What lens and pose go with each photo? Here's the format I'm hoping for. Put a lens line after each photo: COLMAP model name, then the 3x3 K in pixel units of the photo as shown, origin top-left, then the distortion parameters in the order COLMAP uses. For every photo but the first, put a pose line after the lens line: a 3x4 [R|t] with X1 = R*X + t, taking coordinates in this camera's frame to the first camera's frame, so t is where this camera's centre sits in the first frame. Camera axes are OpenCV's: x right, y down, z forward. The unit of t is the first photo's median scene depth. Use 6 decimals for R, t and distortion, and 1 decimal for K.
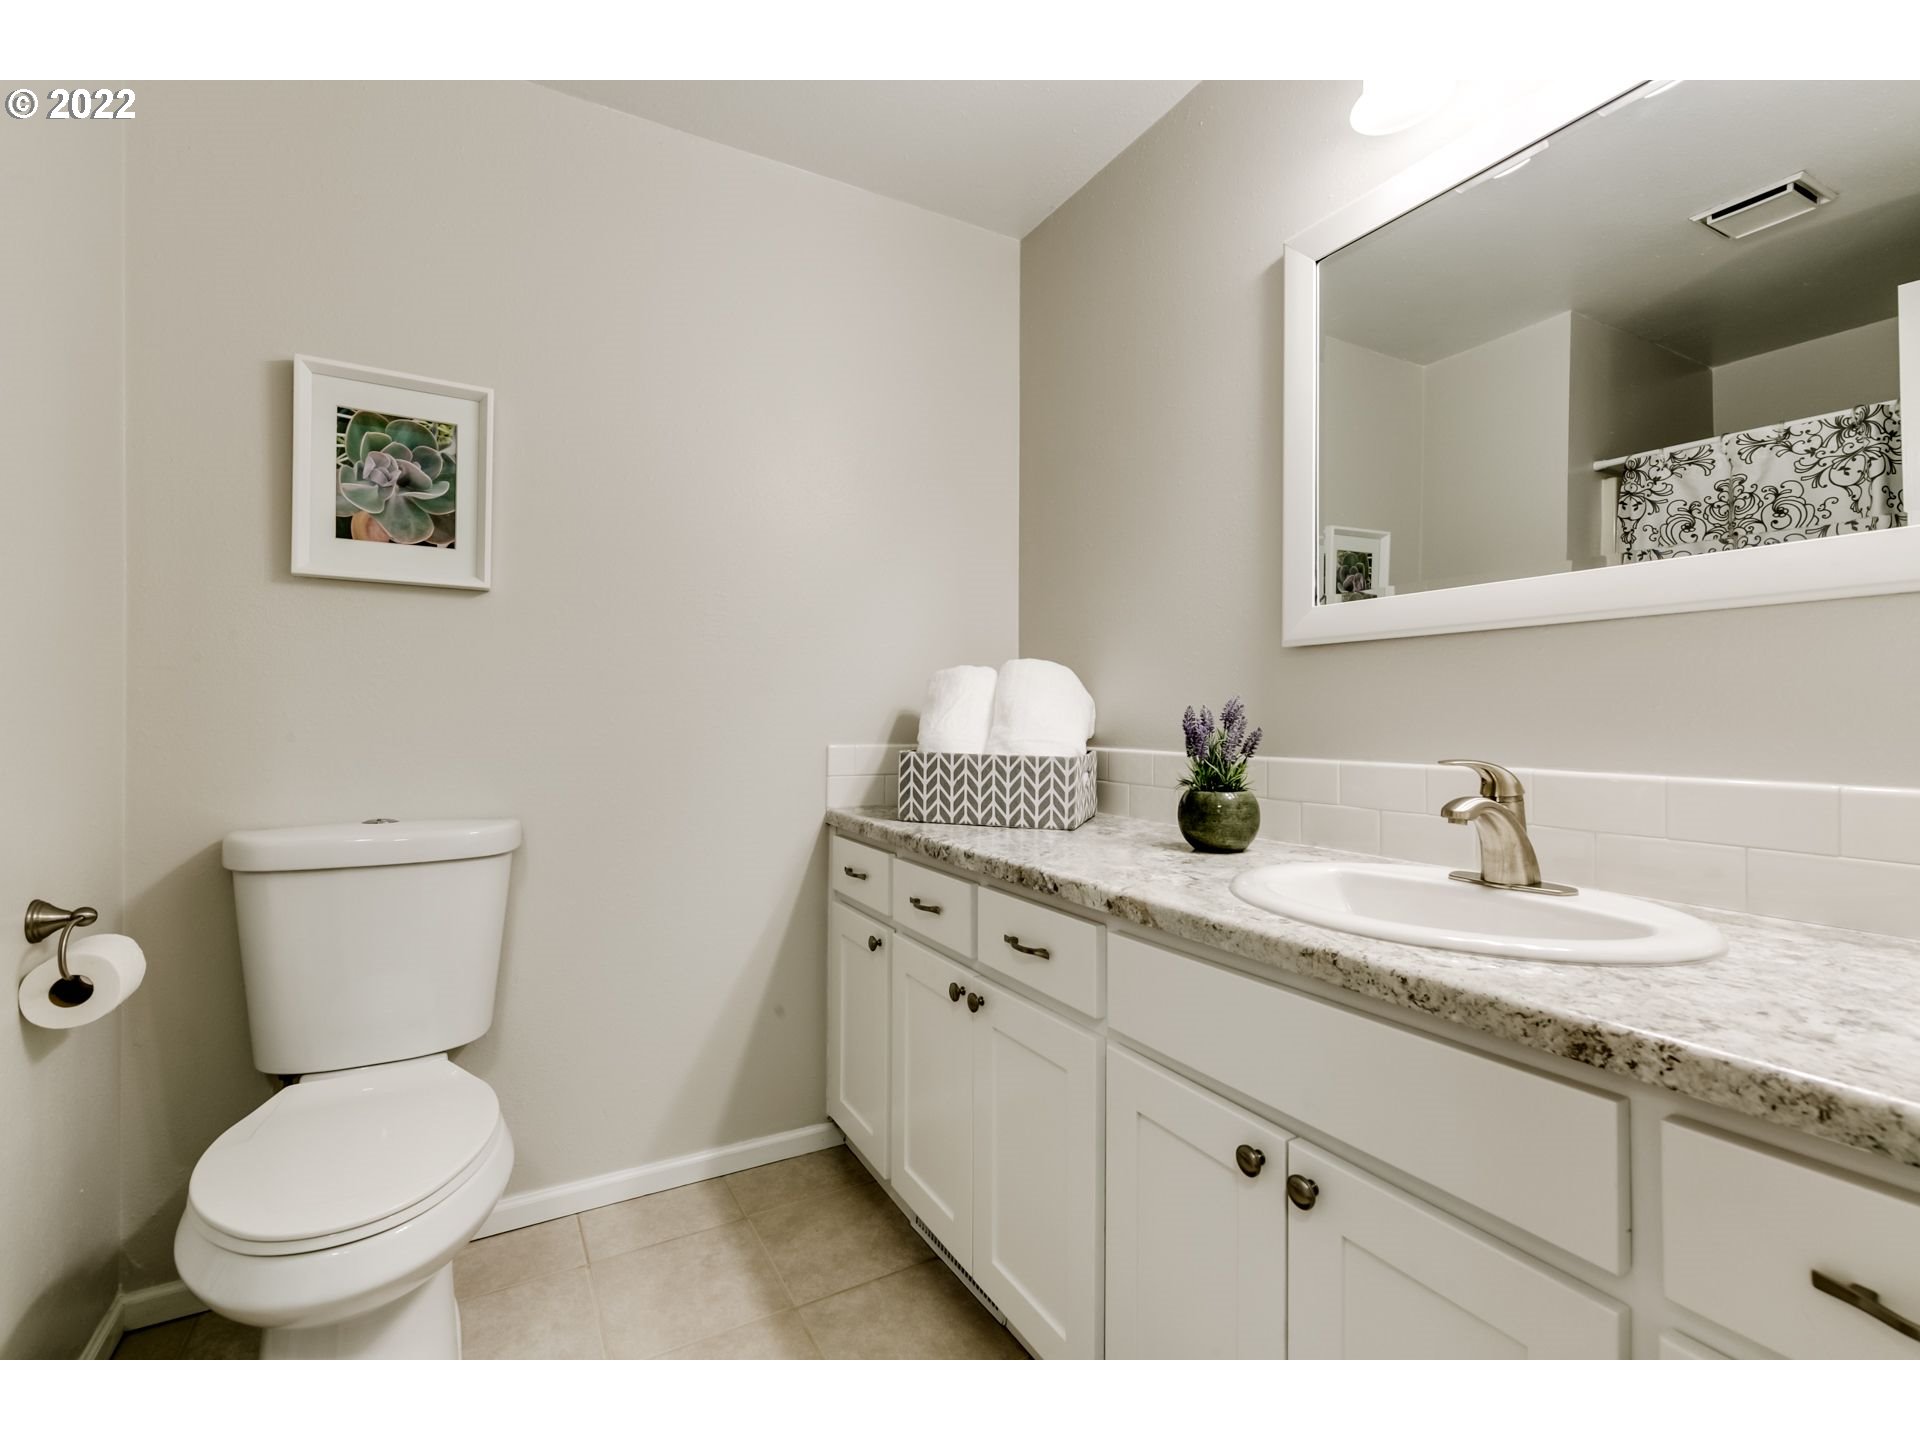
lens RADIAL K [[849.7, 0, 952.5], [0, 849.7, 720.4], [0, 0, 1]] dist [0.004137, -0.000792]
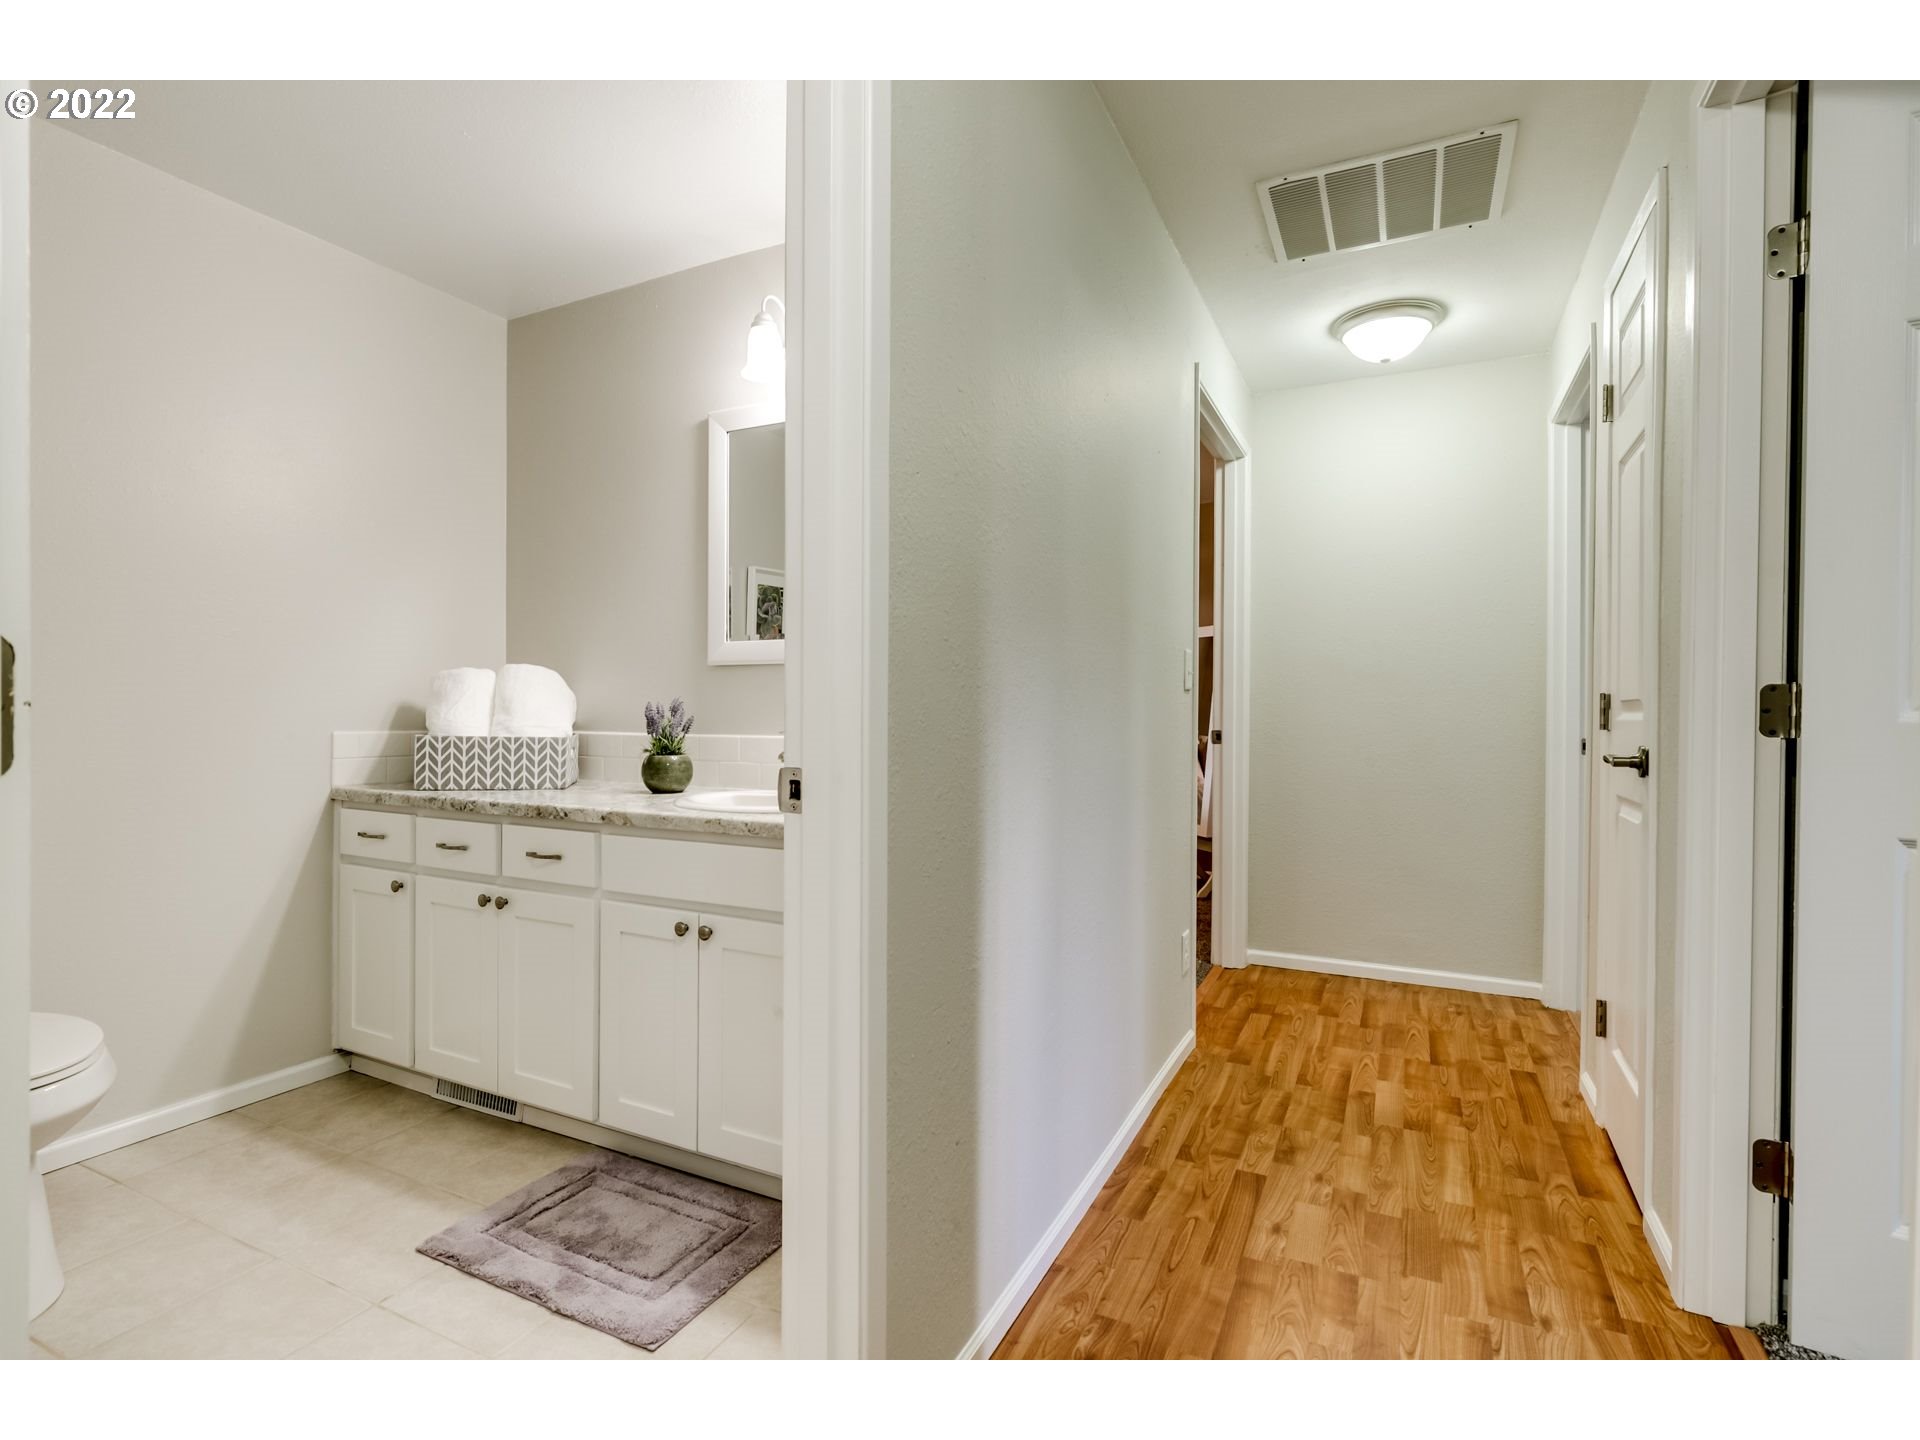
lens RADIAL K [[922.2, 0, 956.8], [0, 922.2, 715.7], [0, 0, 1]] dist [0.002906, -0.000544]
pose [[0.823884, -0.001293, 0.566757, -0.185957], [-0.001538, 0.999989, 0.004517, -0.000288], [-0.566757, -0.004593, 0.823872, -0.617853]]
